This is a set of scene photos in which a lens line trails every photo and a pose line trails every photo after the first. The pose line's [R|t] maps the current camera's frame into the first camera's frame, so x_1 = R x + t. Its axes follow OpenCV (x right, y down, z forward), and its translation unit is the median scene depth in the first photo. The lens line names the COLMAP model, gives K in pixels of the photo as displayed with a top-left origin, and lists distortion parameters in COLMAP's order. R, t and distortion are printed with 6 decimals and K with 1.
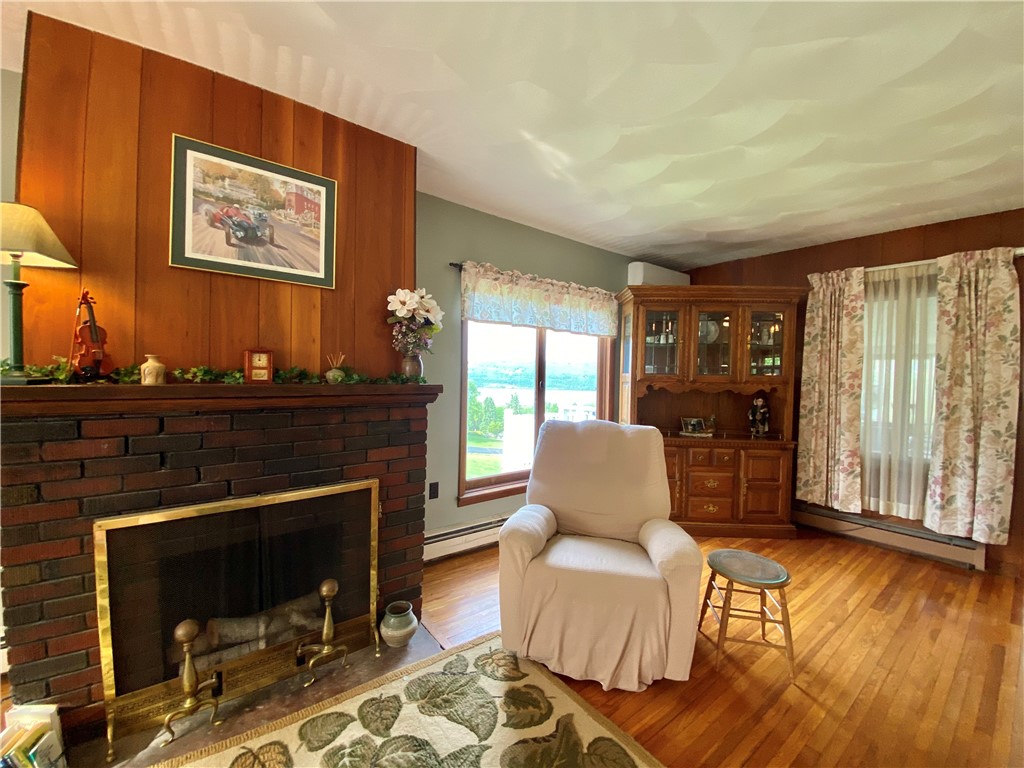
lens RADIAL K [[412.3, 0, 512.0], [0, 412.3, 384.0], [0, 0, 1]] dist [0.018164, -0.019618]
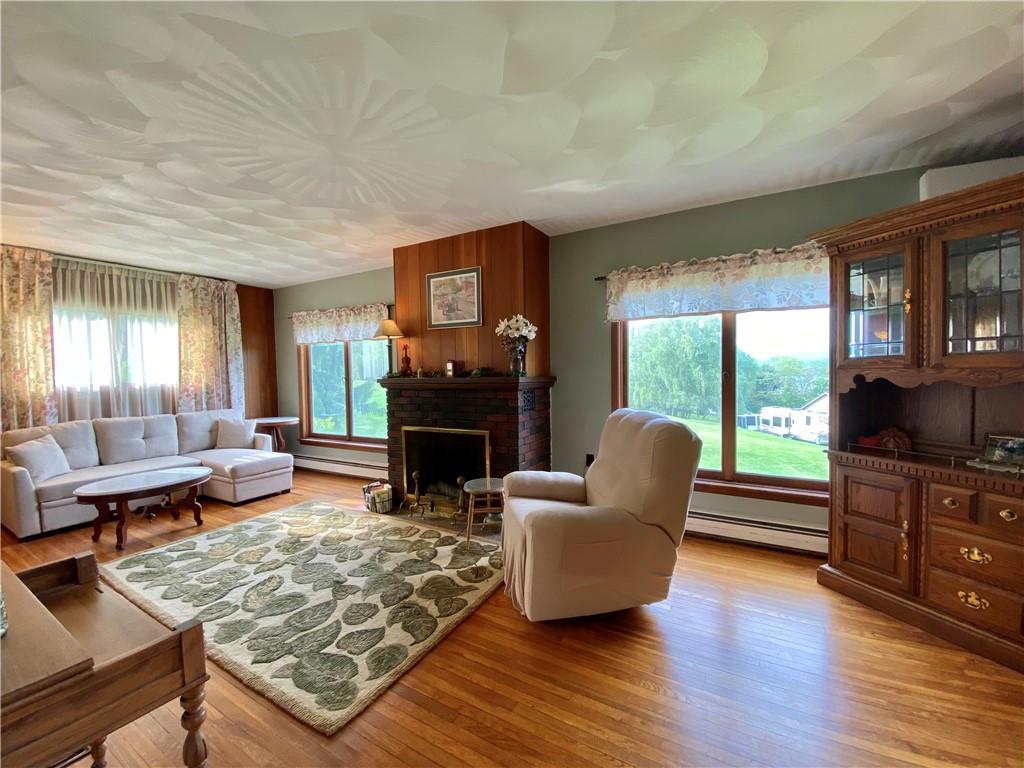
lens RADIAL K [[415.9, 0, 512.0], [0, 415.9, 384.0], [0, 0, 1]] dist [0.032833, -0.031652]
pose [[0.375322, 0.004757, -0.926882, 0.901587], [0.005971, 0.999954, 0.007550, 0.011601], [0.926875, -0.008368, 0.375276, 0.294816]]
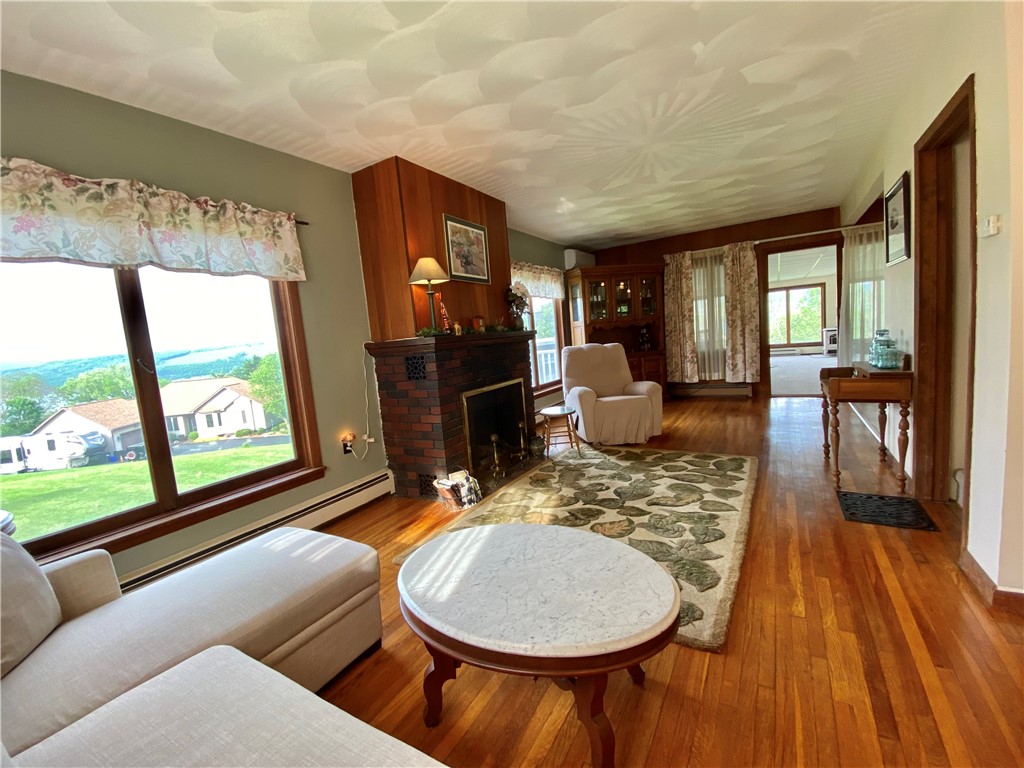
lens RADIAL K [[430.9, 0, 512.0], [0, 430.9, 384.0], [0, 0, 1]] dist [0.044962, -0.036755]
pose [[0.927422, -0.139348, 0.347089, -0.754574], [0.112644, 0.988980, 0.096068, 0.035915], [-0.356652, -0.049998, 0.932899, -0.653674]]
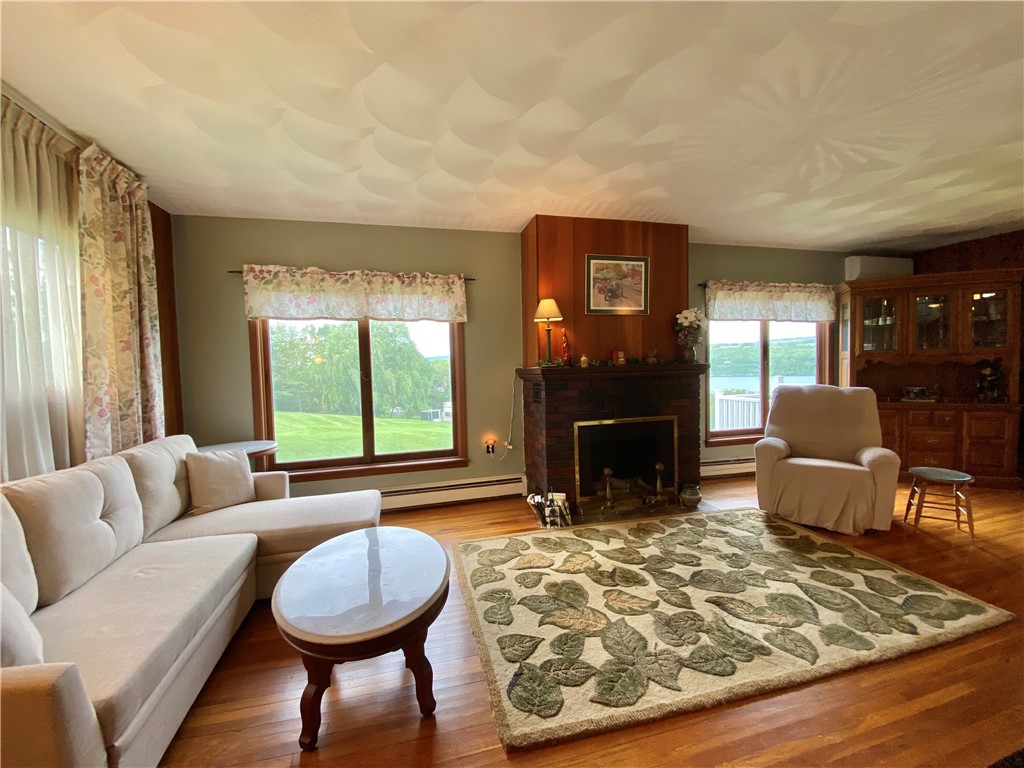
lens RADIAL K [[415.9, 0, 512.0], [0, 415.9, 384.0], [0, 0, 1]] dist [0.032833, -0.031652]
pose [[0.915983, -0.023856, -0.400507, -0.168240], [0.033568, 0.999288, 0.017250, 0.022247], [0.399810, -0.029245, 0.916131, -0.680196]]
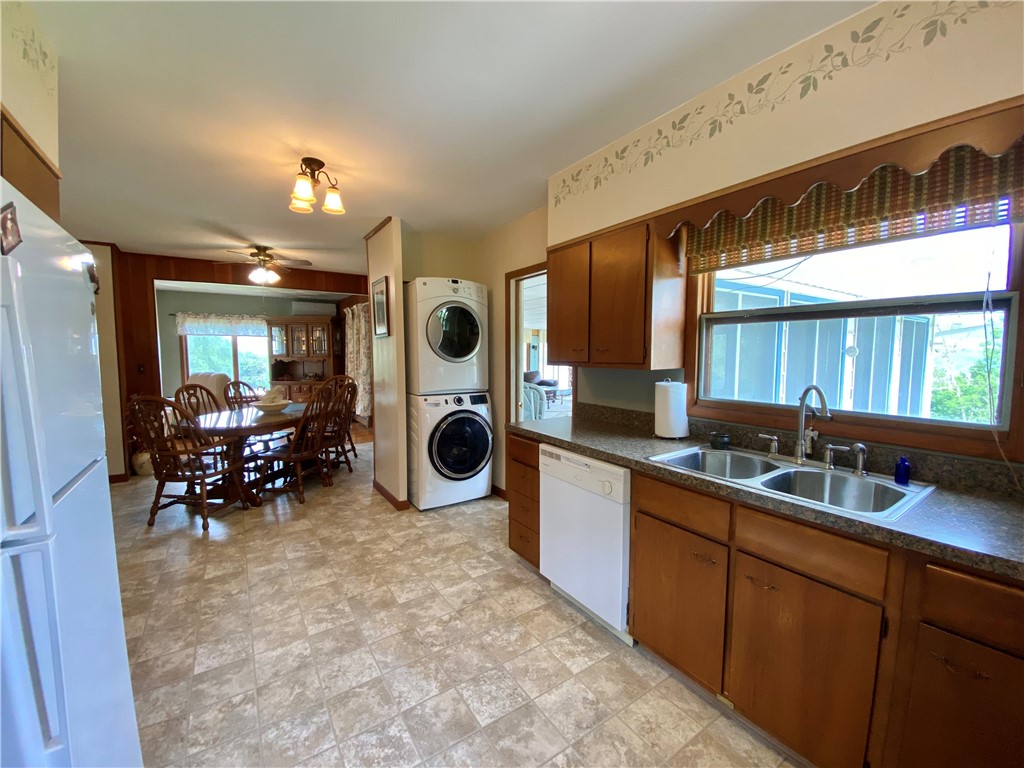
lens RADIAL K [[430.9, 0, 512.0], [0, 430.9, 384.0], [0, 0, 1]] dist [0.044962, -0.036755]
pose [[0.997696, -0.012109, -0.066747, 2.234022], [0.015628, 0.998501, 0.052451, 0.046245], [0.066012, -0.053373, 0.996390, -1.690018]]
